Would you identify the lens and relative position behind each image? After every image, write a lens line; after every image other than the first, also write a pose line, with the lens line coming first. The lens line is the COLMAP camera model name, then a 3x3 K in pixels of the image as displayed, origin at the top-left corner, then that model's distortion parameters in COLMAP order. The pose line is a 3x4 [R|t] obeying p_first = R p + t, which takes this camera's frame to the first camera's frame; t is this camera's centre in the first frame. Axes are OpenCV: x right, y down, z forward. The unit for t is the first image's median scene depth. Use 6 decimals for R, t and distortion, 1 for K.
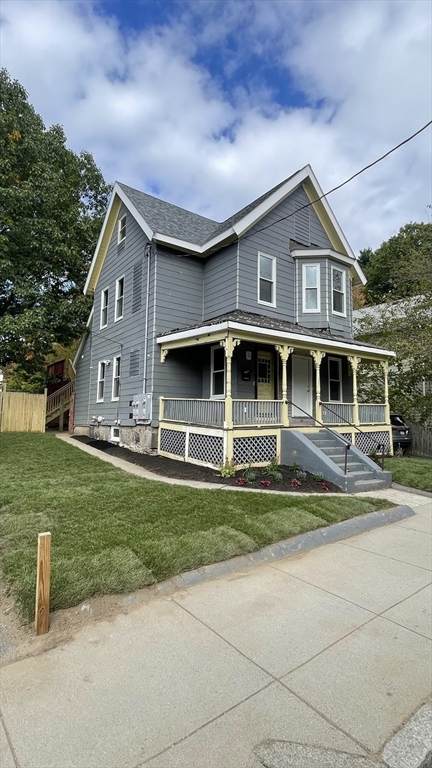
lens RADIAL K [[378.5, 0, 217.3], [0, 378.5, 384.0], [0, 0, 1]] dist [-0.004688, -0.000128]
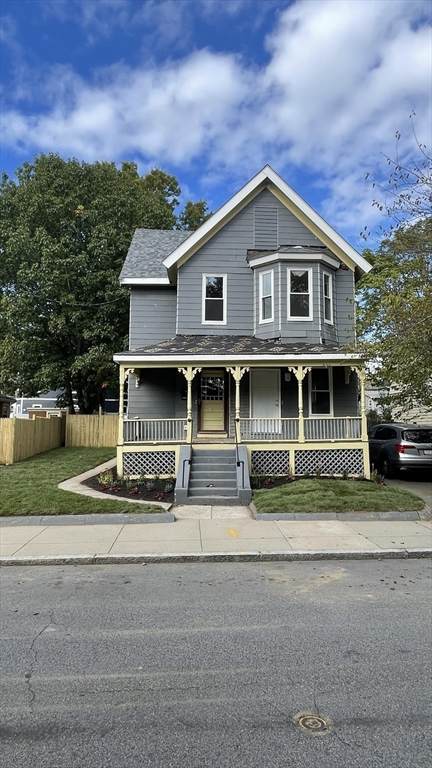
lens RADIAL K [[462.9, 0, 217.6], [0, 462.9, 384.0], [0, 0, 1]] dist [-0.005001, -0.000913]
pose [[0.824239, -0.068450, -0.562089, 0.816791], [0.060257, 0.997633, -0.033129, -0.005324], [0.563026, -0.006563, 0.826413, -0.028986]]
